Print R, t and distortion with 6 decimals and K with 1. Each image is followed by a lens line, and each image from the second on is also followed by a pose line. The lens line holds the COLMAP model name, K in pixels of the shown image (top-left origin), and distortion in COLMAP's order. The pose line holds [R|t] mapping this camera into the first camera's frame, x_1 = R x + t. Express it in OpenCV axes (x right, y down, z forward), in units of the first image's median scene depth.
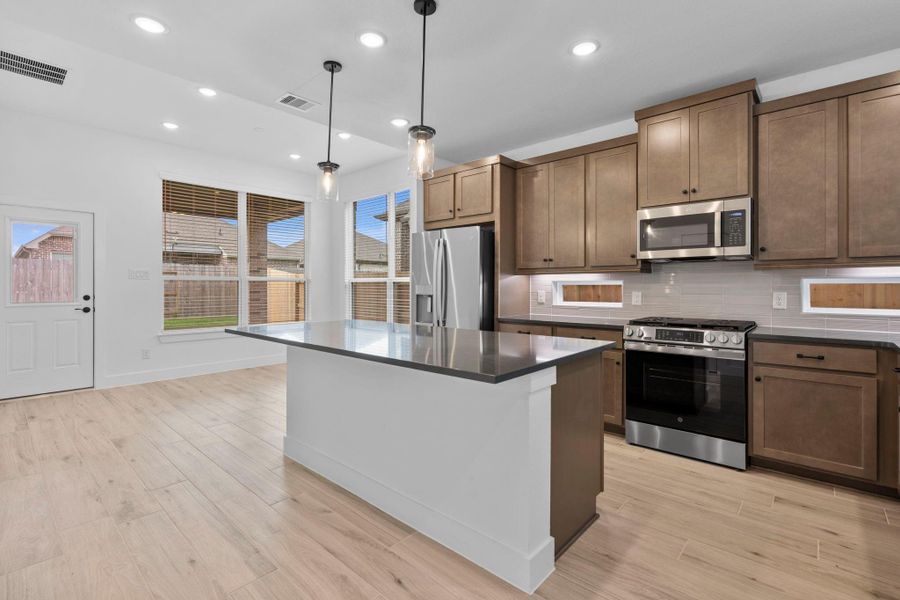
lens RADIAL K [[408.2, 0, 451.3], [0, 408.2, 292.7], [0, 0, 1]] dist [-0.003056, -0.001001]
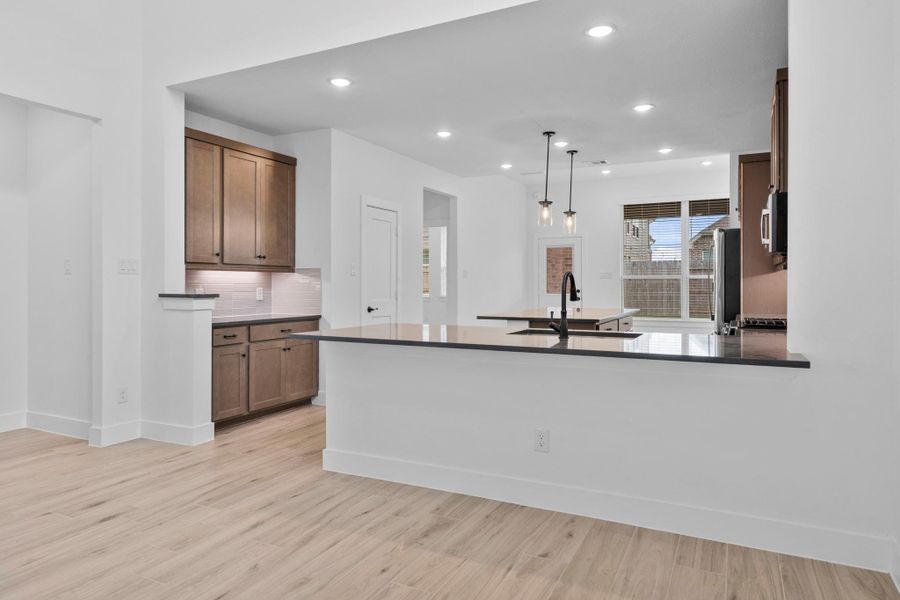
lens RADIAL K [[572.6, 0, 450.1], [0, 572.6, 287.2], [0, 0, 1]] dist [0.000740, -0.003272]
pose [[0.273051, 0.006483, -0.961978, 1.164224], [-0.017836, 0.999840, 0.001675, 0.001821], [0.961834, 0.016700, 0.273123, -0.078203]]
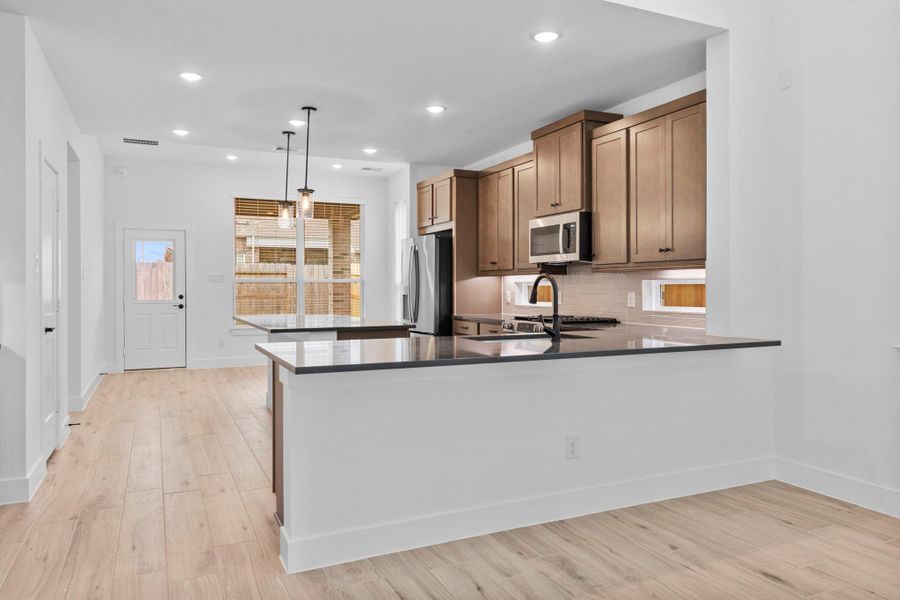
lens RADIAL K [[615.5, 0, 450.5], [0, 615.5, 300.5], [0, 0, 1]] dist [-0.001875, 0.005693]
pose [[0.924061, 0.006467, -0.382189, 0.674747], [-0.004652, 0.999973, 0.005673, 0.009945], [0.382216, -0.003464, 0.924067, -0.500990]]
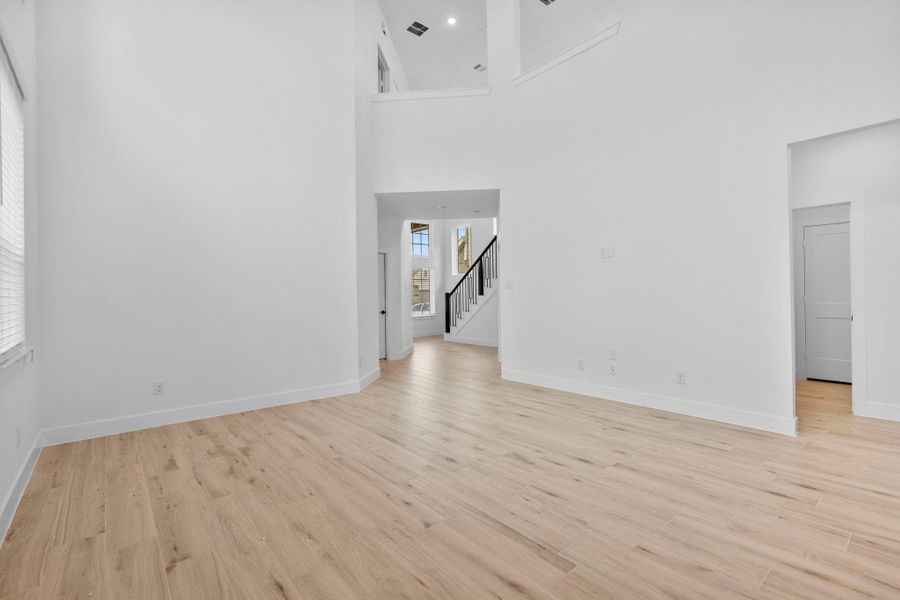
lens RADIAL K [[408.2, 0, 448.8], [0, 408.2, 296.8], [0, 0, 1]] dist [-0.003056, -0.001001]
pose [[-0.990238, 0.017123, 0.138334, 0.778787], [0.020345, 0.999553, 0.021908, -0.007041], [-0.137897, 0.024509, -0.990143, 0.317191]]
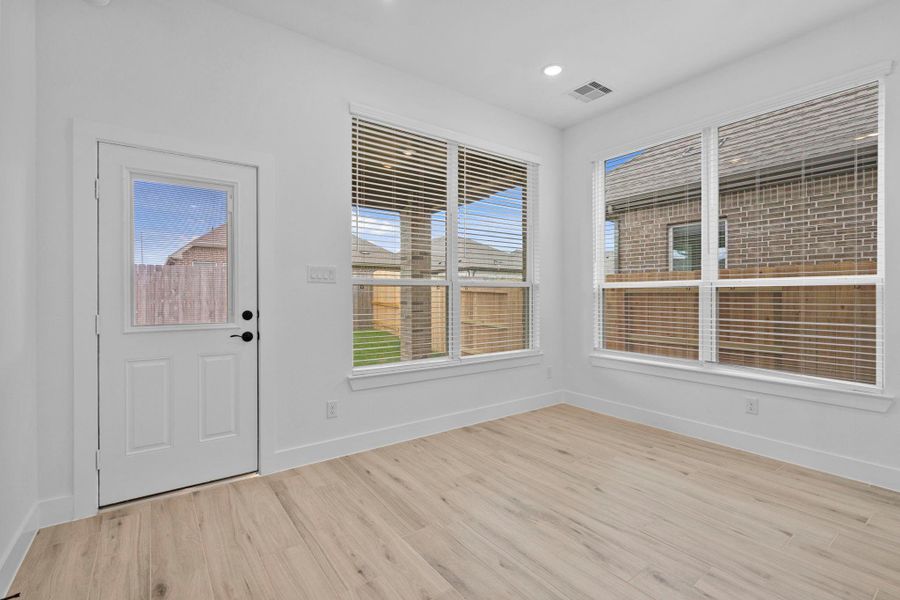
lens RADIAL K [[408.2, 0, 454.9], [0, 408.2, 302.9], [0, 0, 1]] dist [-0.003056, -0.001001]
pose [[0.978826, 0.003767, -0.204661, -0.531065], [-0.002861, 0.999985, 0.004725, -0.008975], [0.204676, -0.004039, 0.978821, 0.536791]]
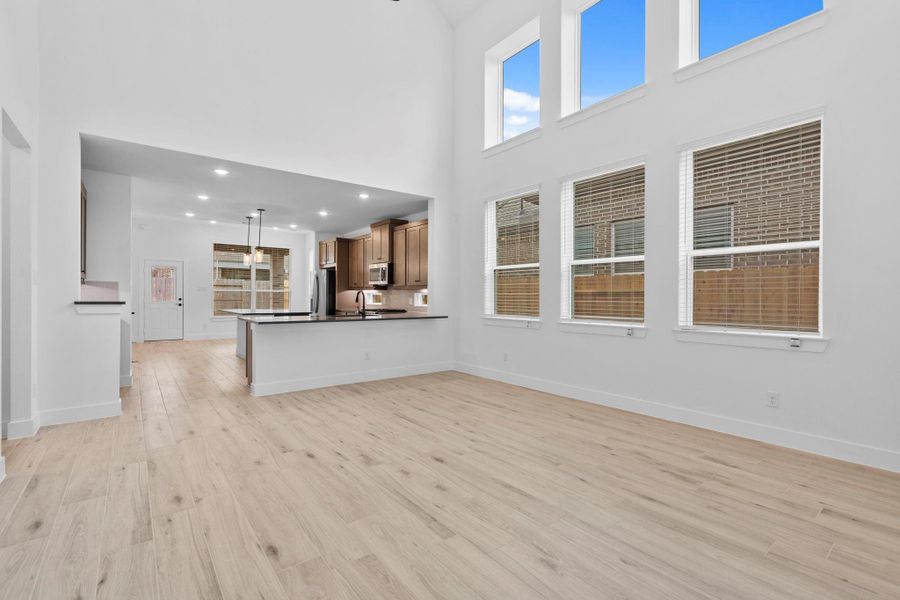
lens RADIAL K [[408.2, 0, 439.3], [0, 408.2, 298.5], [0, 0, 1]] dist [-0.003056, -0.001001]
pose [[0.981468, 0.008752, -0.191425, 0.998552], [-0.011209, 0.999868, -0.011756, 0.019275], [0.191297, 0.013684, 0.981437, -0.995223]]
